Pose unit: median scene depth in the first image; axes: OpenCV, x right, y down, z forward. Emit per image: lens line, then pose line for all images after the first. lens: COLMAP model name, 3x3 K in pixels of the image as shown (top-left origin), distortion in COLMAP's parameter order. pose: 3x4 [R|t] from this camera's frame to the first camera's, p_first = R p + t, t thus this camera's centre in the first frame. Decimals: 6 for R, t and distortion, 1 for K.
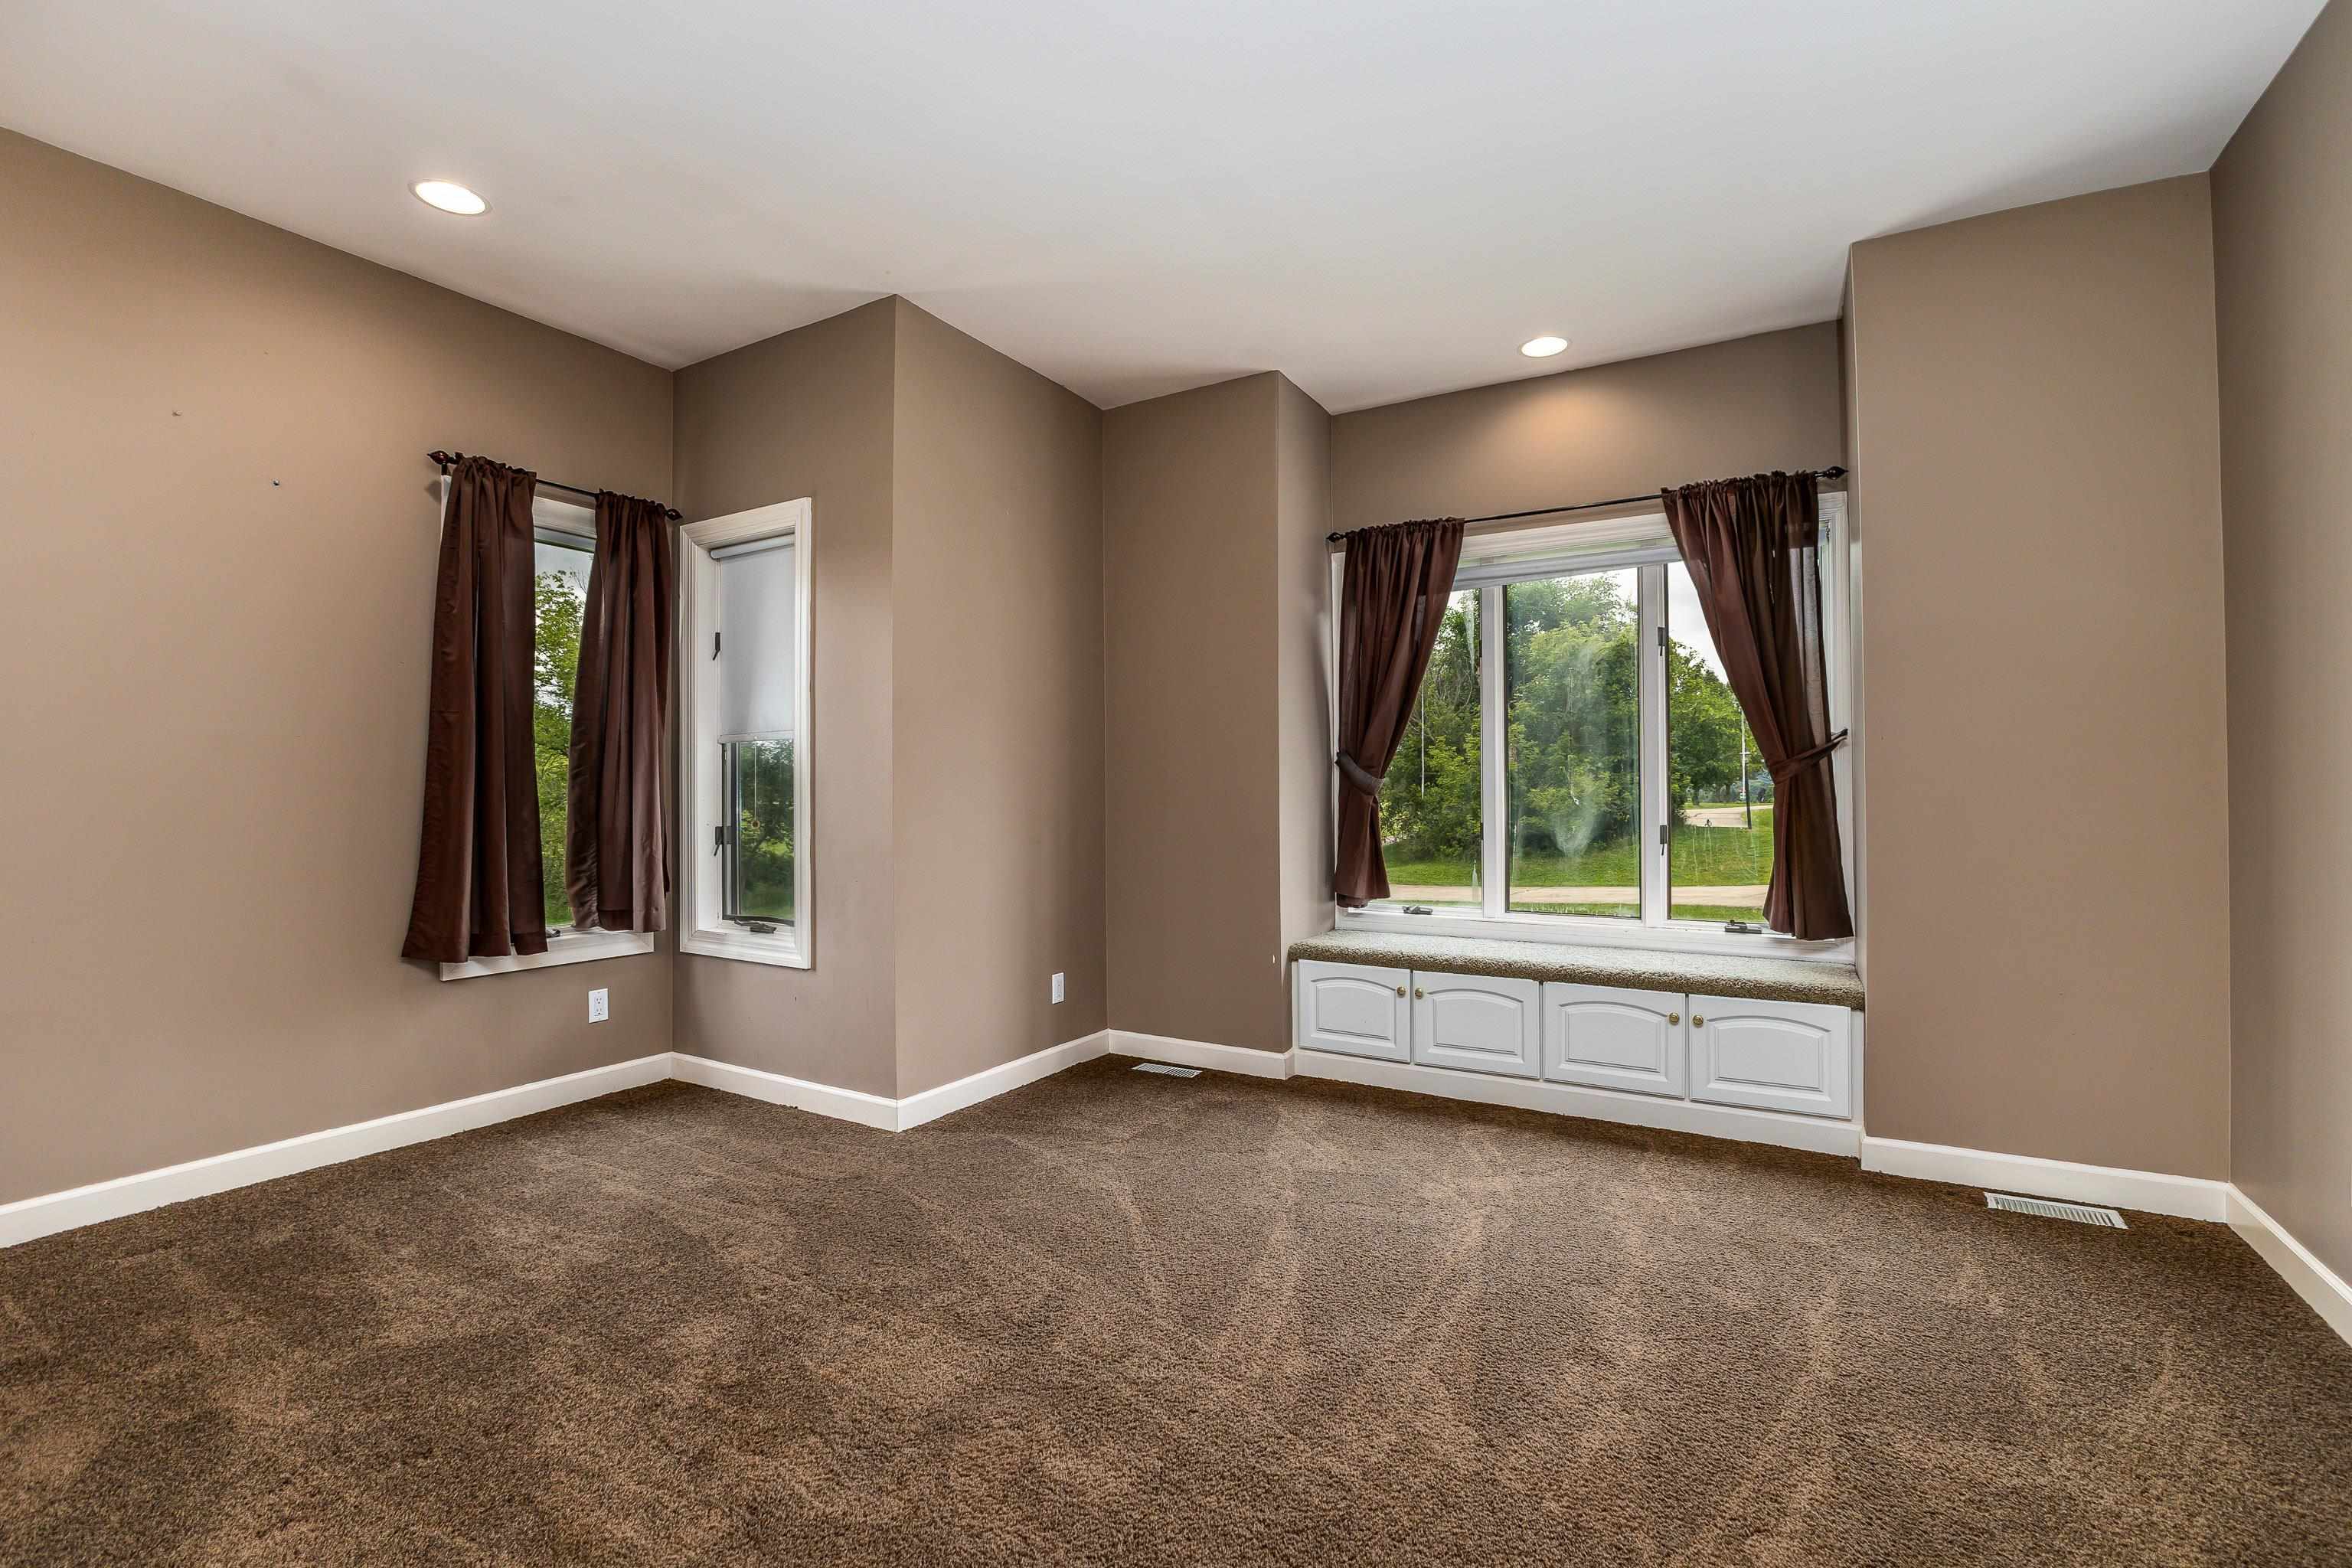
lens RADIAL K [[1037.1, 0, 1166.7], [0, 1037.1, 791.1], [0, 0, 1]] dist [-0.012940, 0.000225]
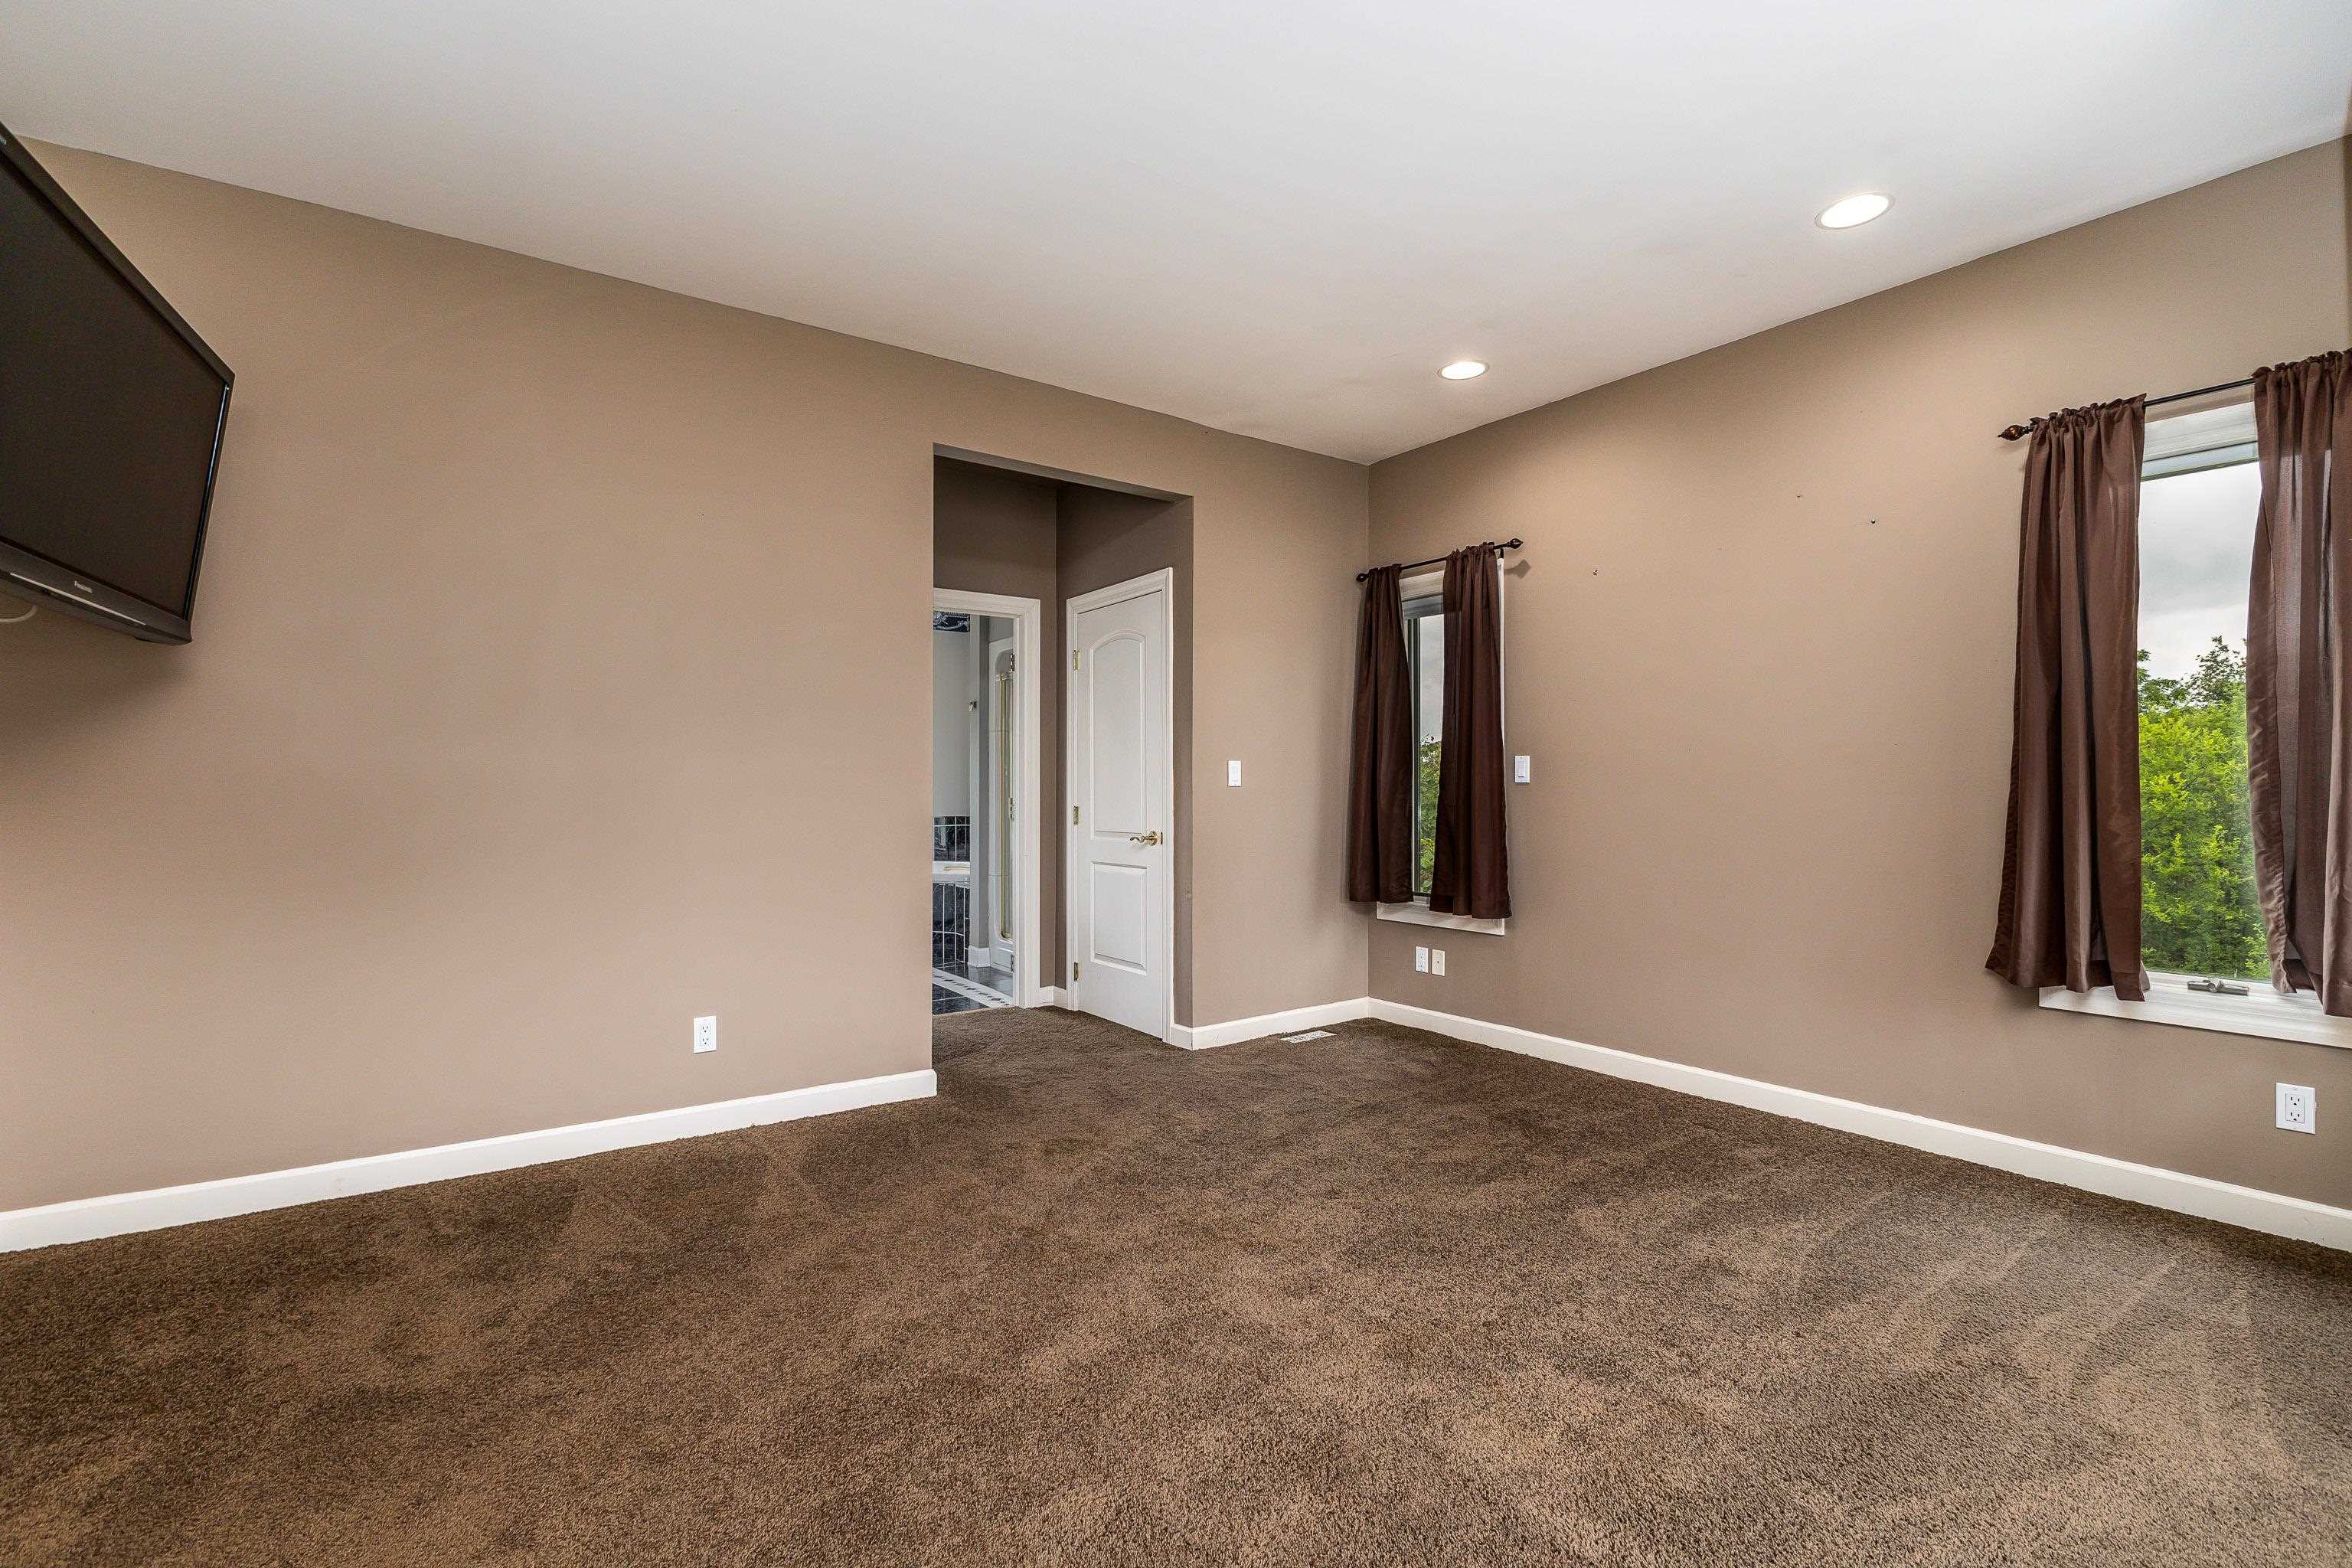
lens RADIAL K [[1037.1, 0, 1172.3], [0, 1037.1, 783.3], [0, 0, 1]] dist [-0.012940, 0.000225]
pose [[-0.406620, -0.006411, -0.913575, 0.461511], [0.000112, 0.999975, -0.007067, -0.004876], [0.913597, -0.002976, -0.406609, 0.720585]]
